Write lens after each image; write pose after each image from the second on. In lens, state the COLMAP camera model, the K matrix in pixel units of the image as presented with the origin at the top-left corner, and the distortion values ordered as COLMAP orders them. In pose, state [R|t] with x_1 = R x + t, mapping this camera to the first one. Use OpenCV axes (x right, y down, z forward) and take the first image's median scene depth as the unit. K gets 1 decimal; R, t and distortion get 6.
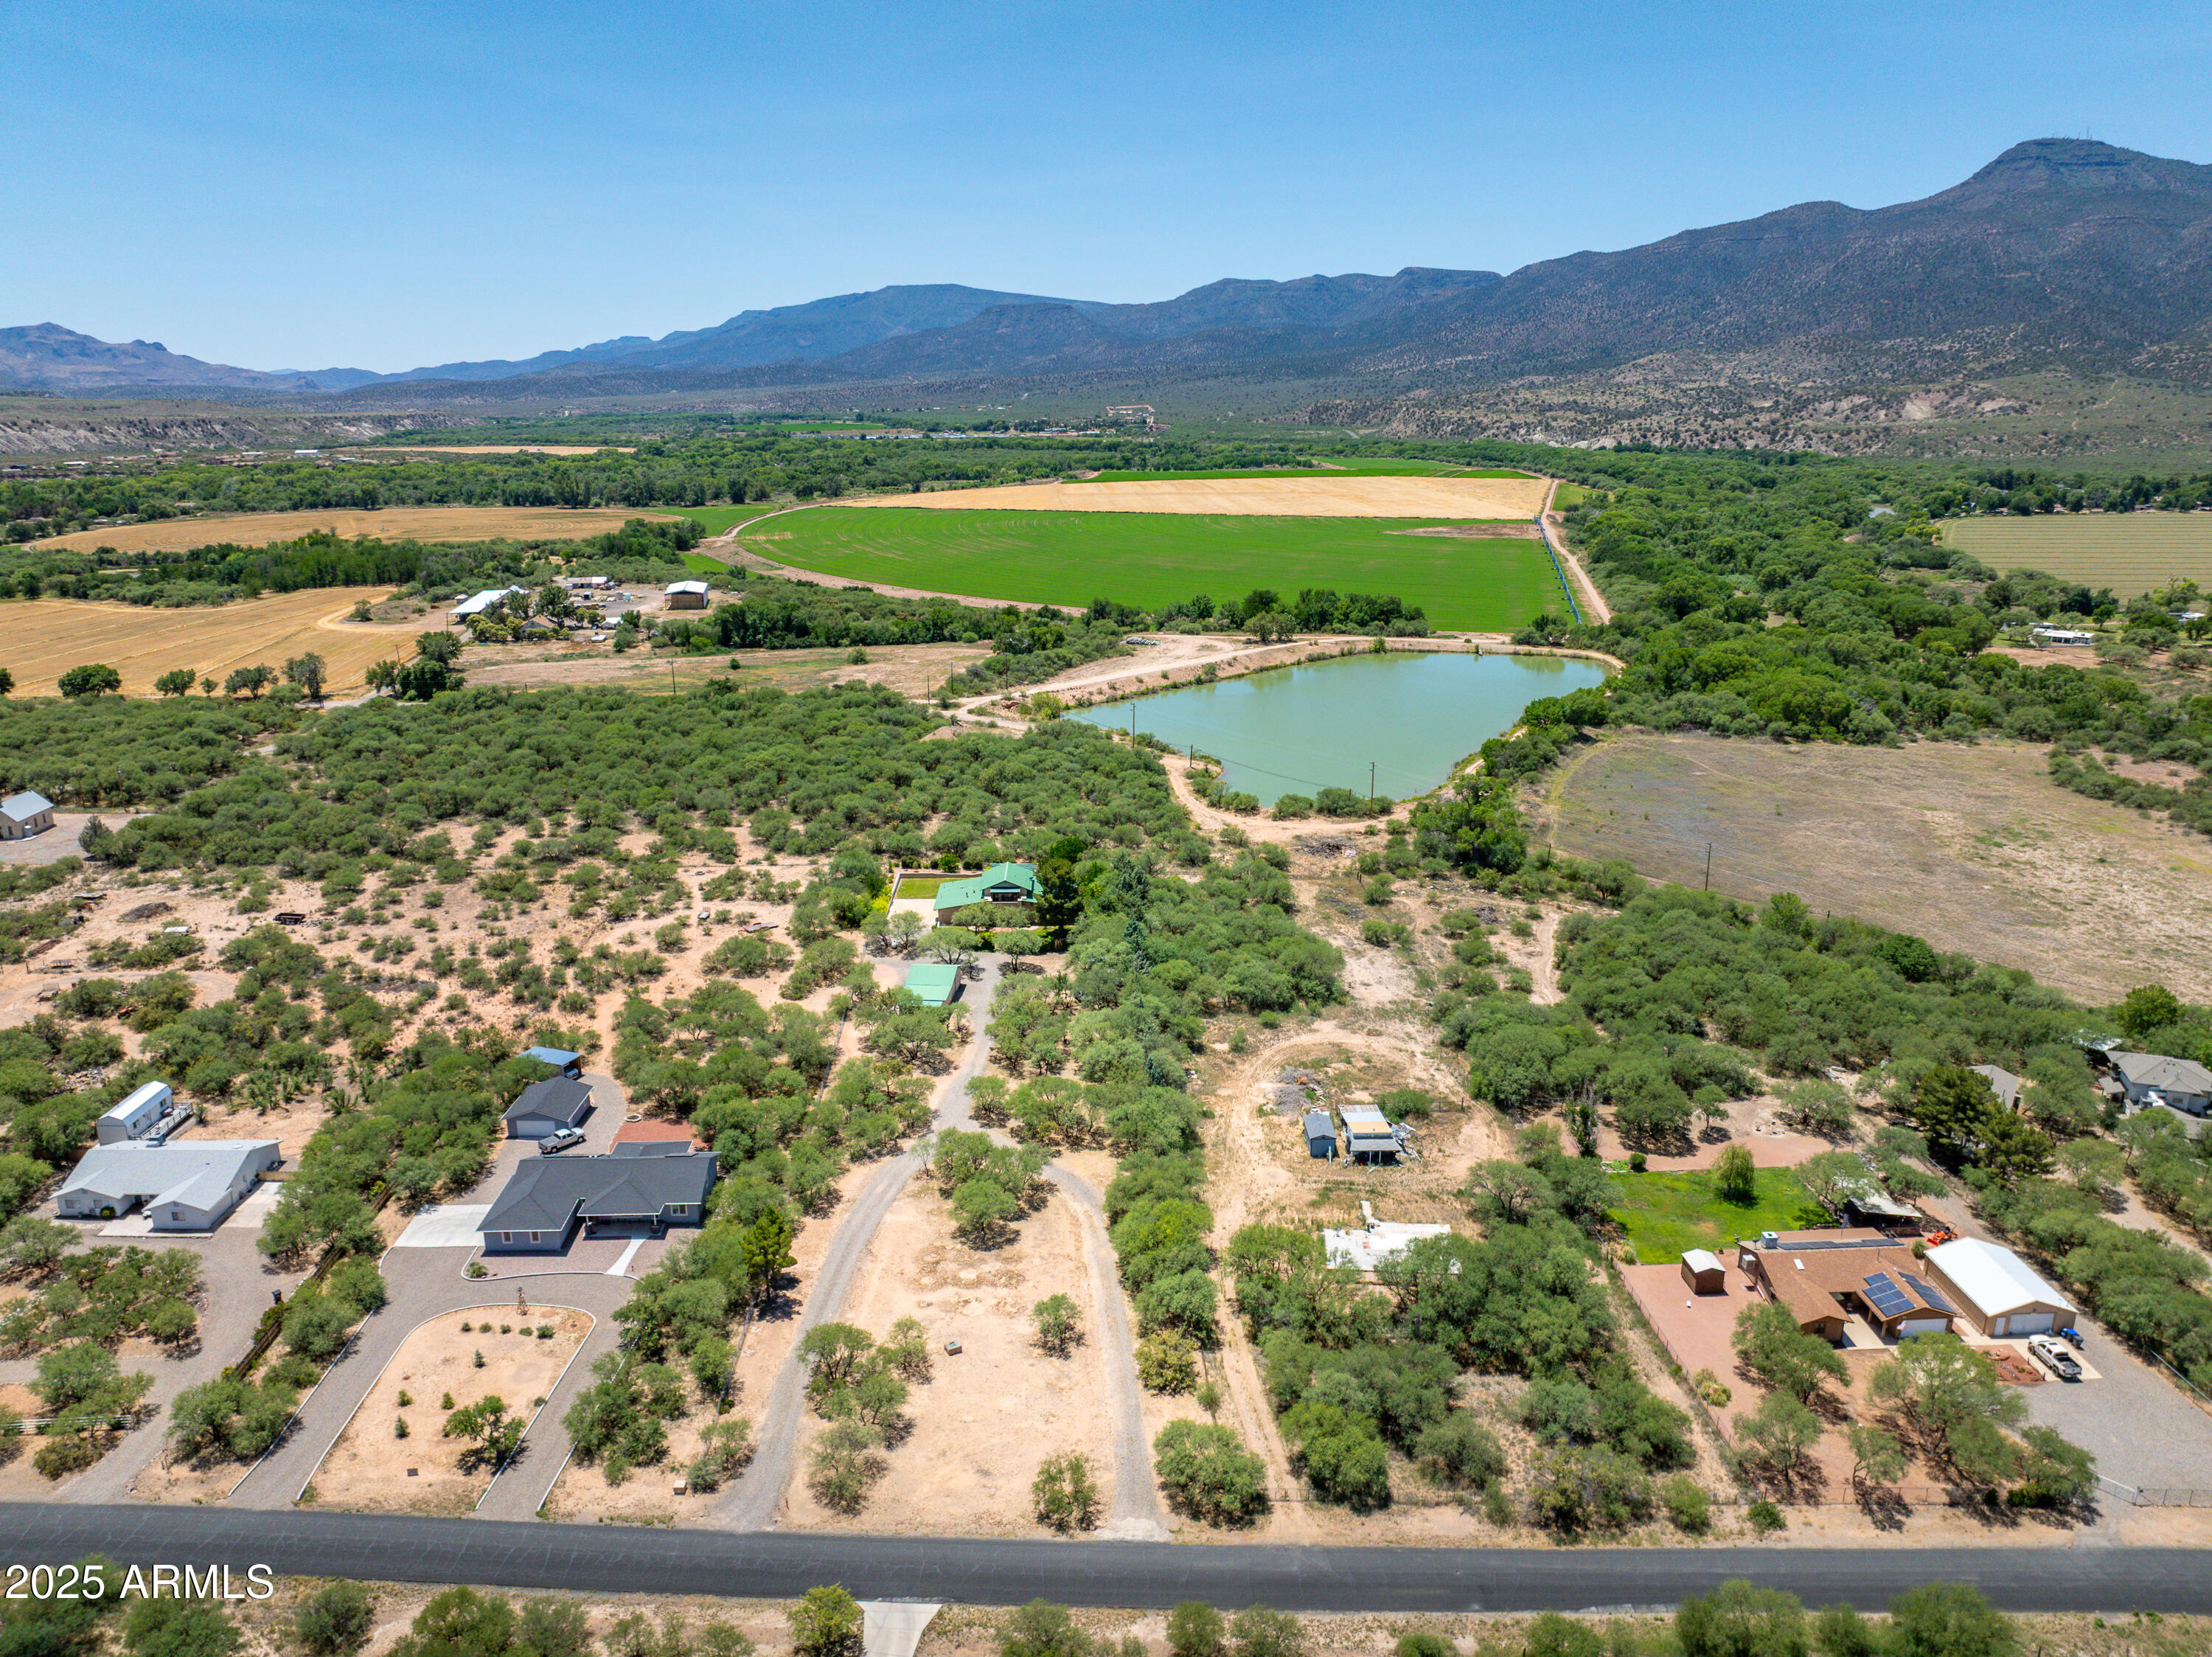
lens RADIAL K [[1566.3, 0, 1101.2], [0, 1566.3, 827.6], [0, 0, 1]] dist [-0.050320, 0.022067]
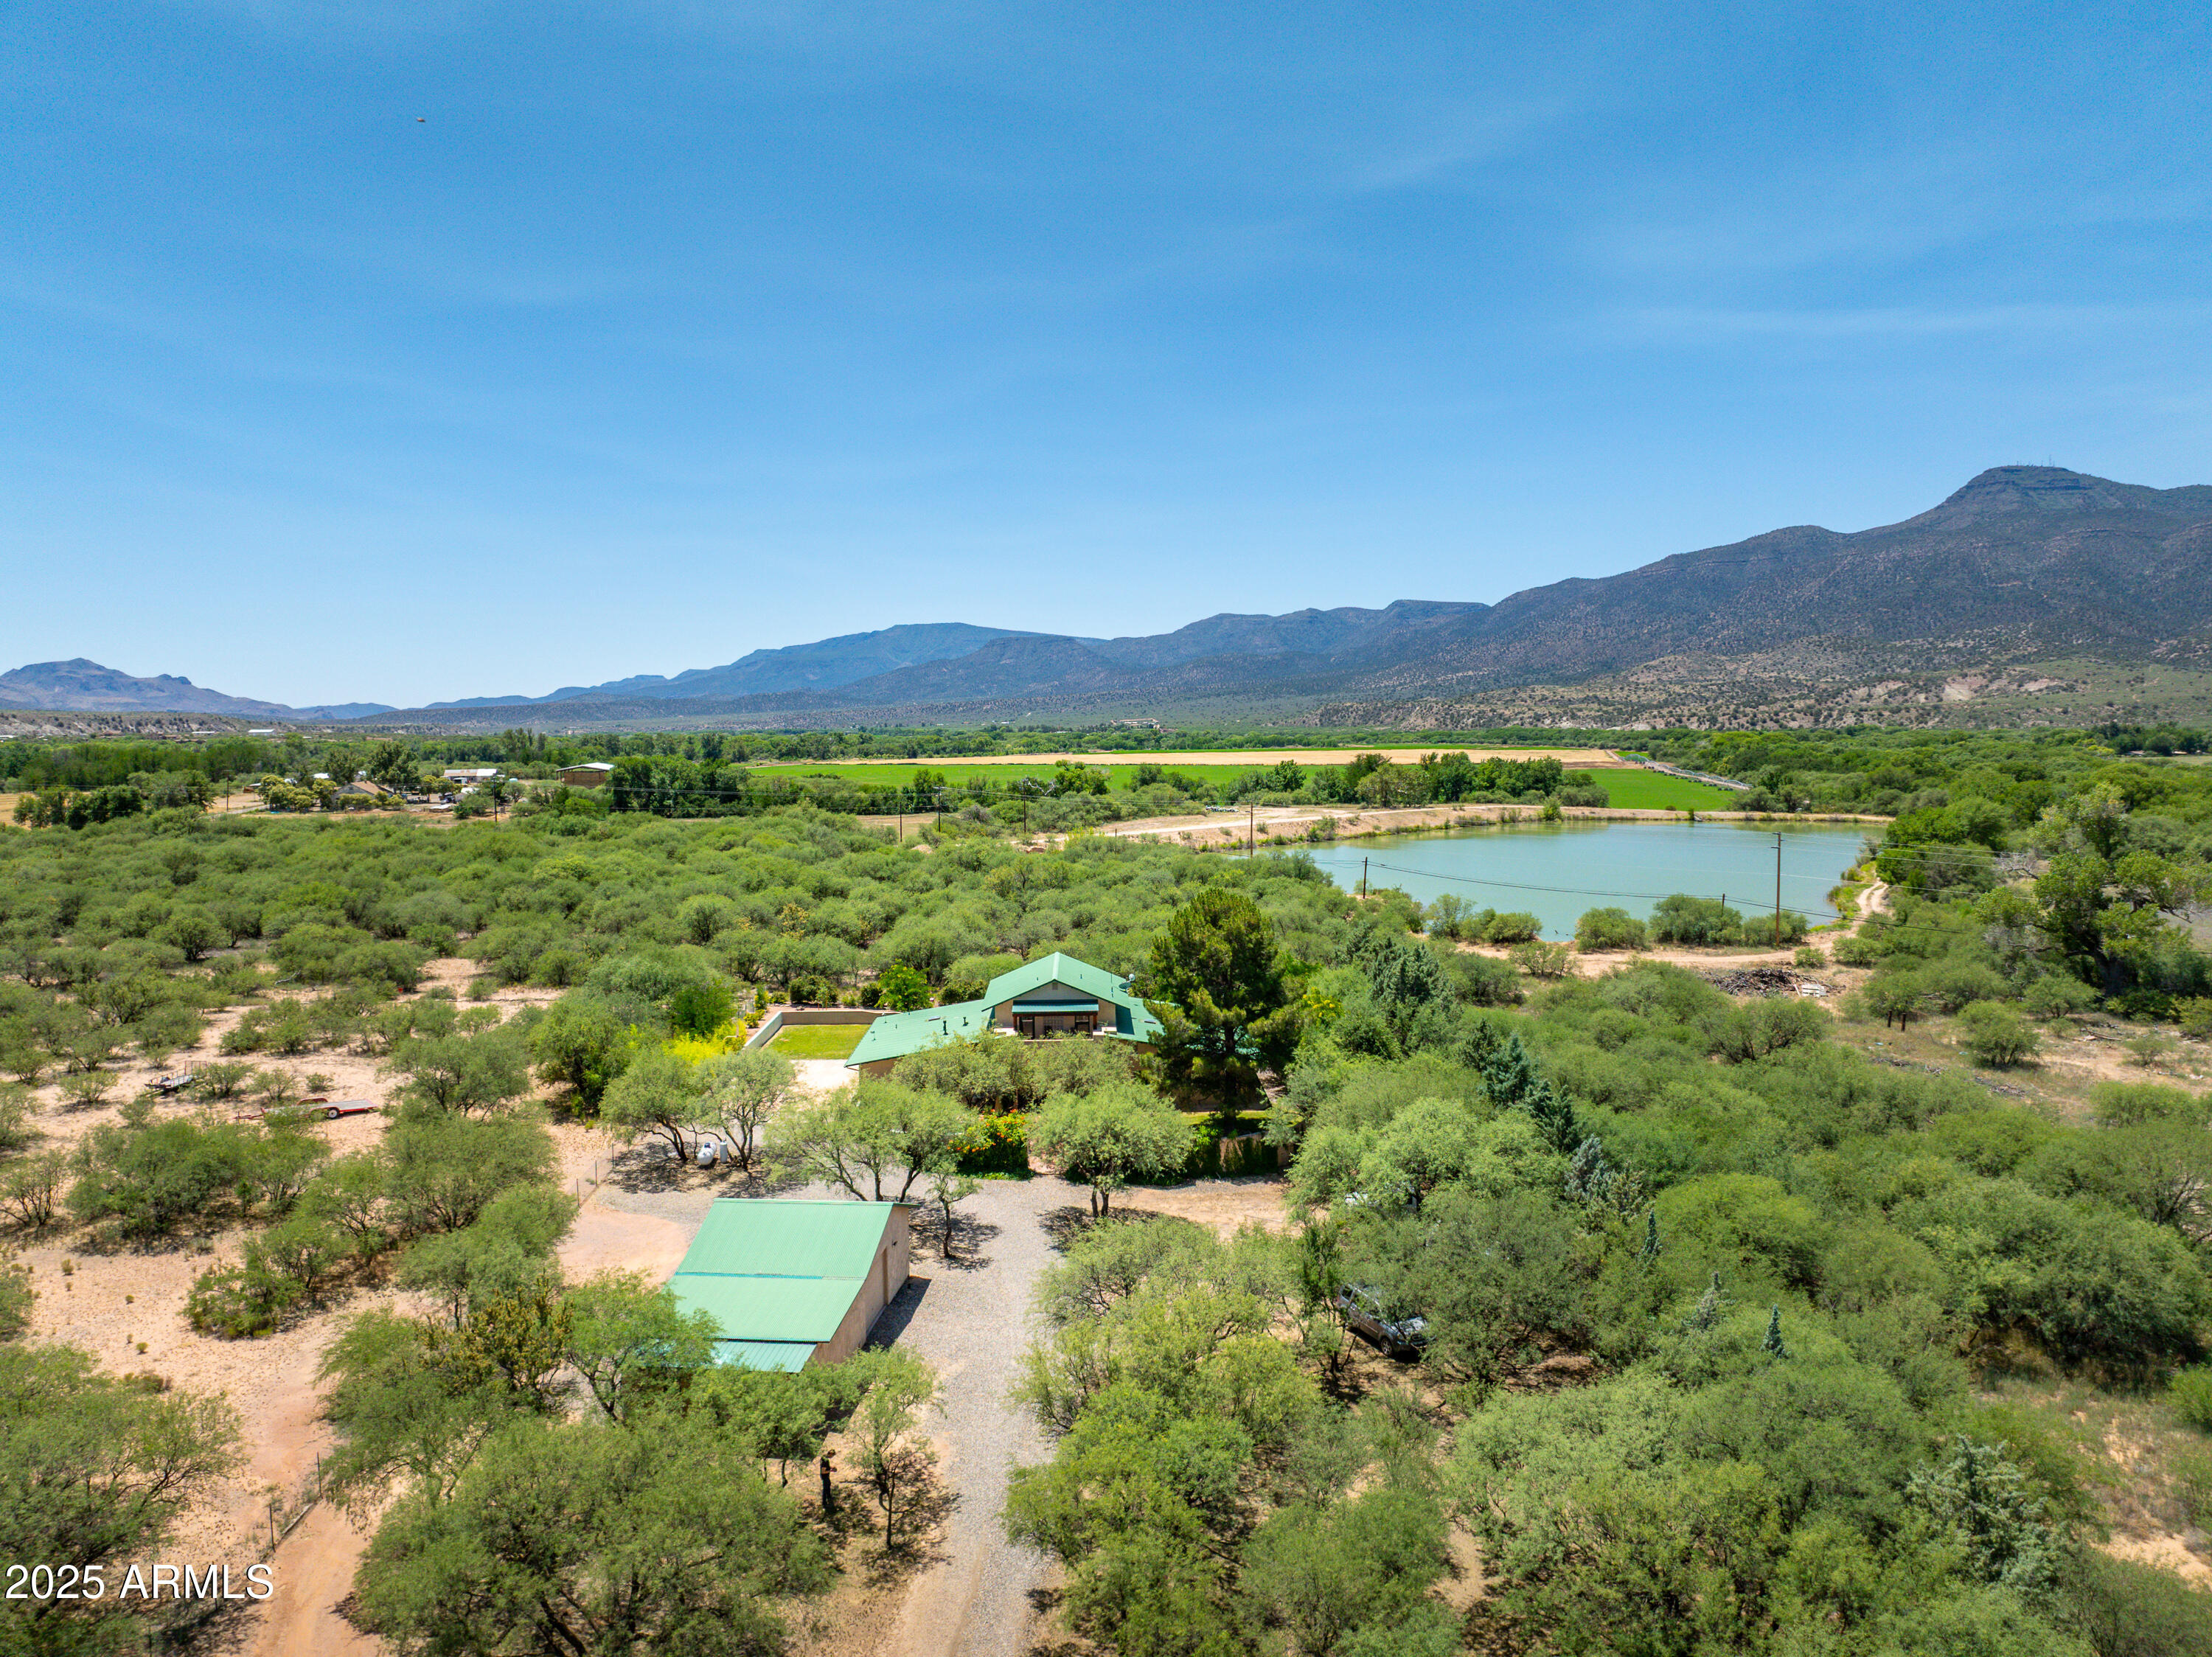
lens RADIAL K [[1566.3, 0, 1106.8], [0, 1566.3, 818.6], [0, 0, 1]] dist [-0.050320, 0.022067]
pose [[0.999977, -0.005545, 0.003832, -0.040516], [0.006236, 0.976907, -0.213573, 0.057840], [-0.002559, 0.213592, 0.976920, 0.520206]]
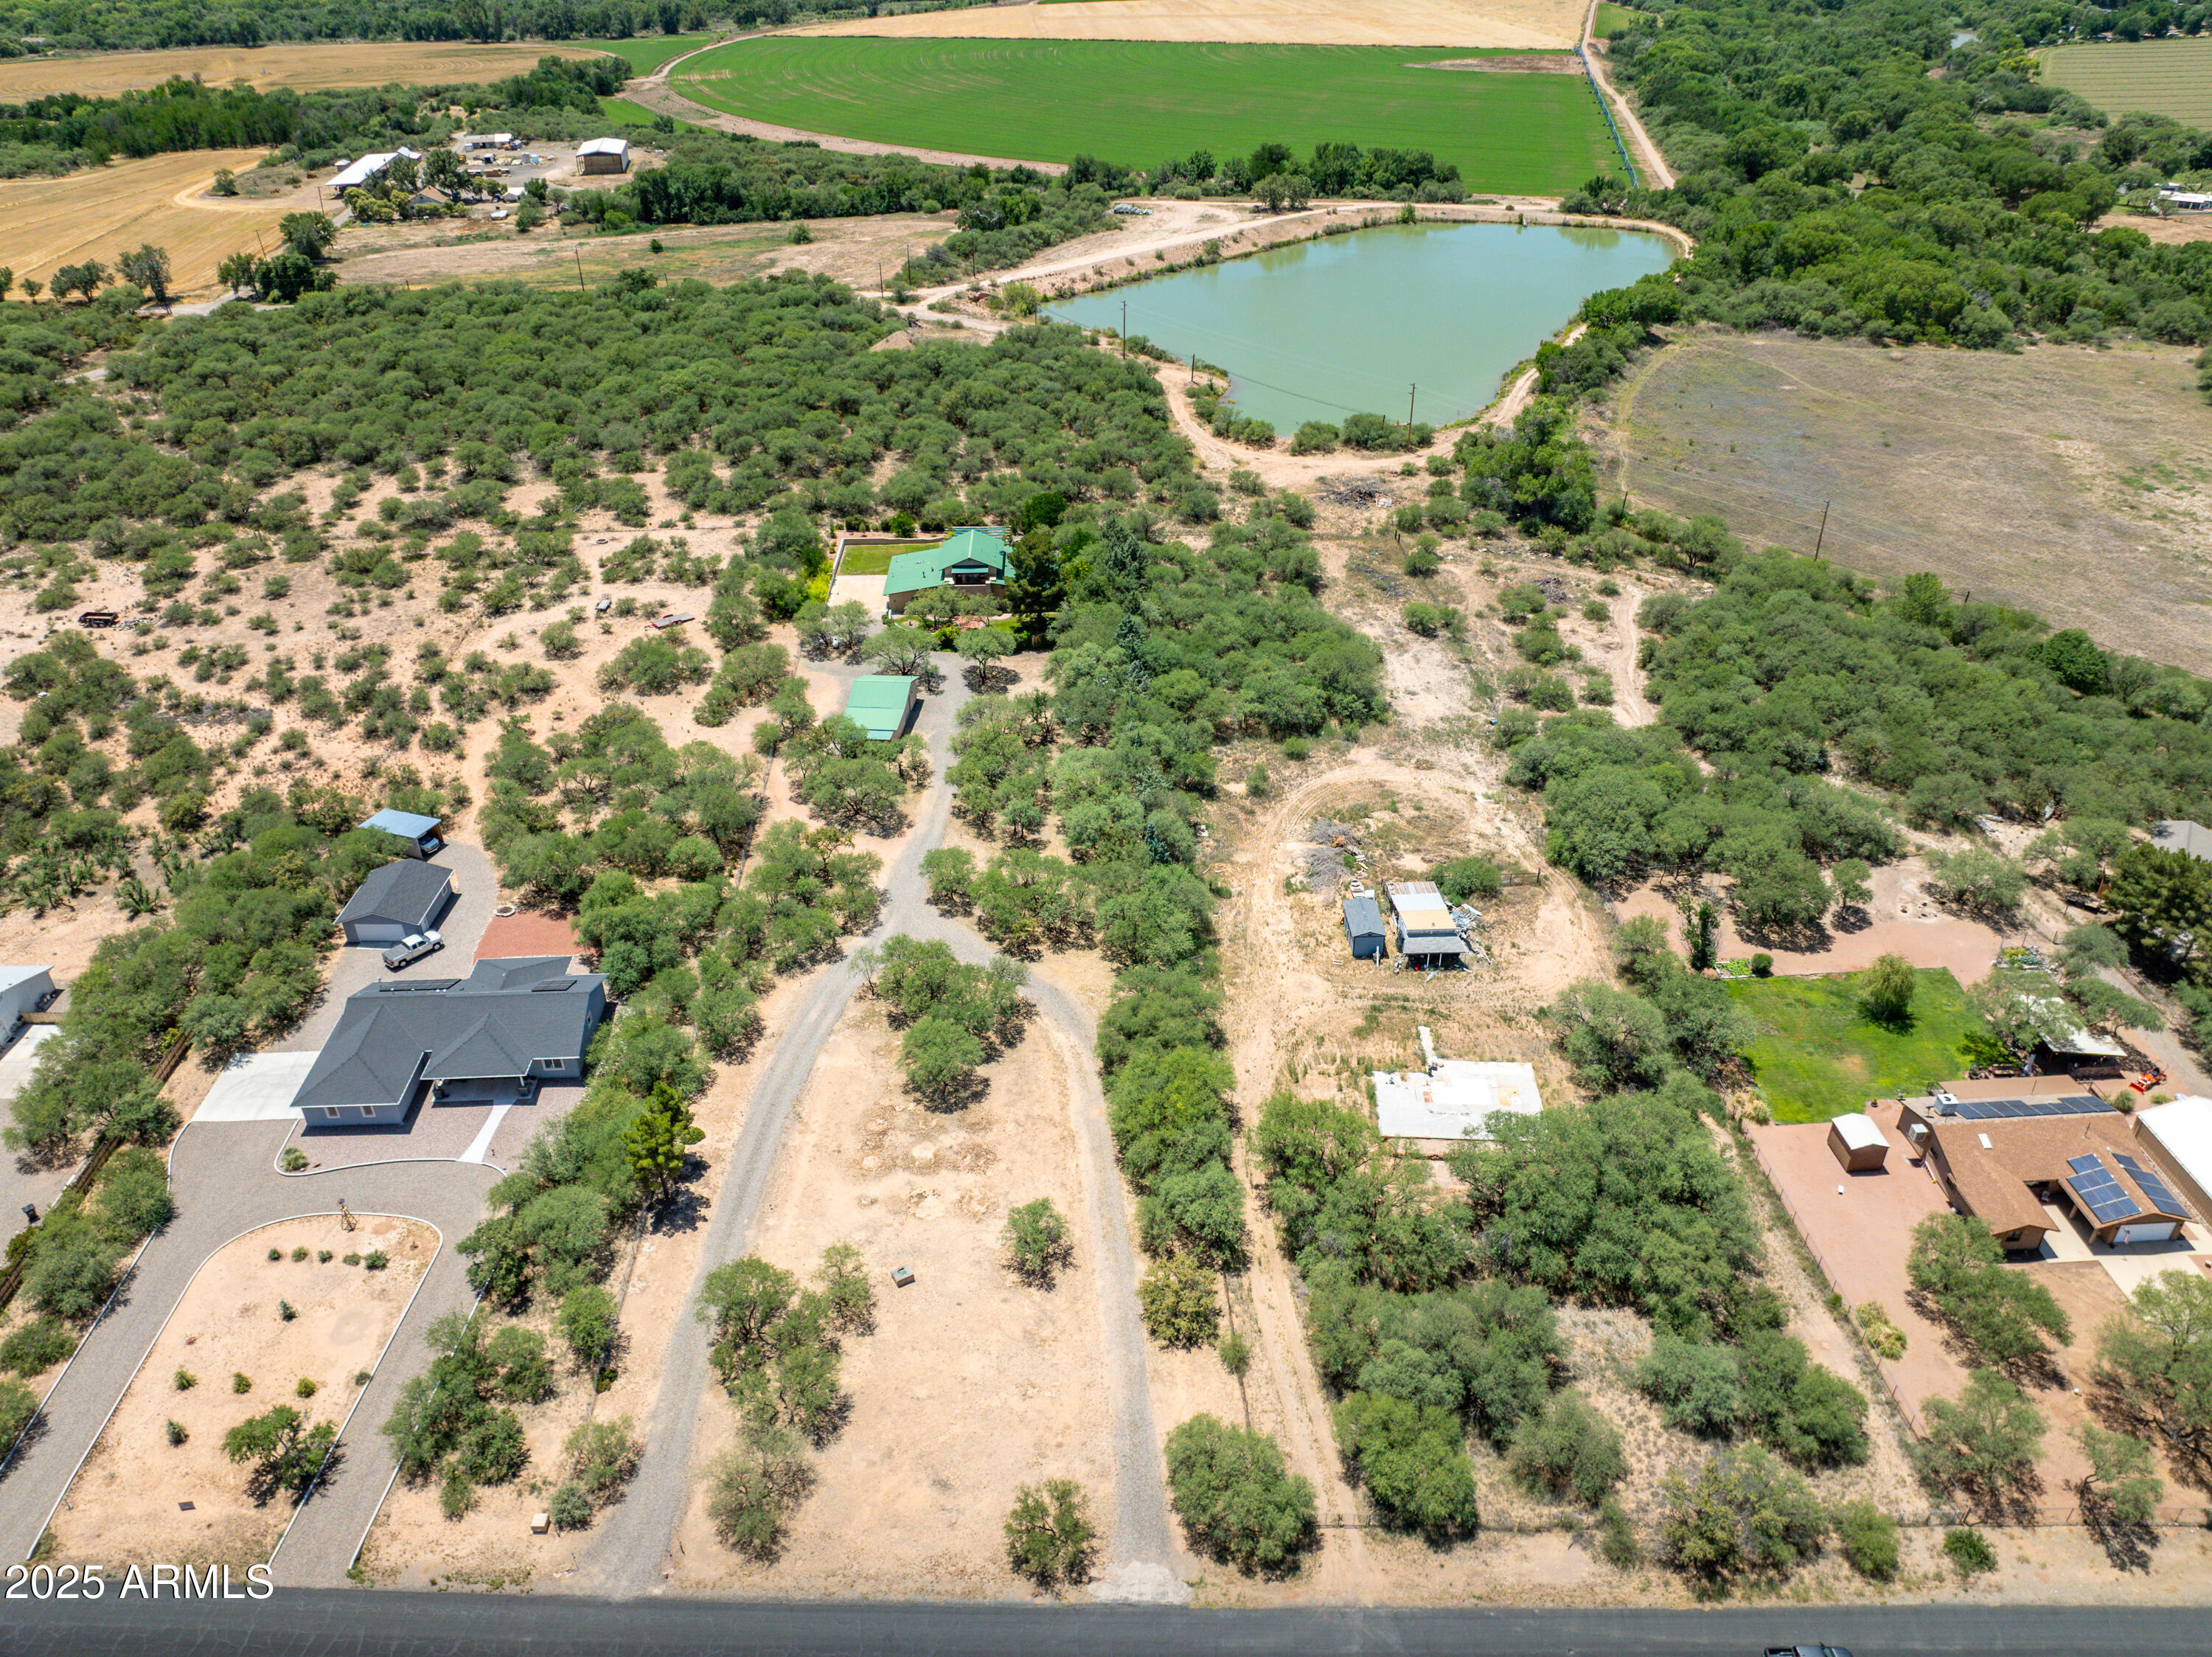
lens RADIAL K [[1566.3, 0, 1106.2], [0, 1566.3, 837.4], [0, 0, 1]] dist [-0.050320, 0.022067]
pose [[0.999897, -0.010995, 0.009183, 0.000546], [0.008040, 0.961274, 0.275478, -0.039485], [-0.011856, -0.275376, 0.961264, 0.140871]]
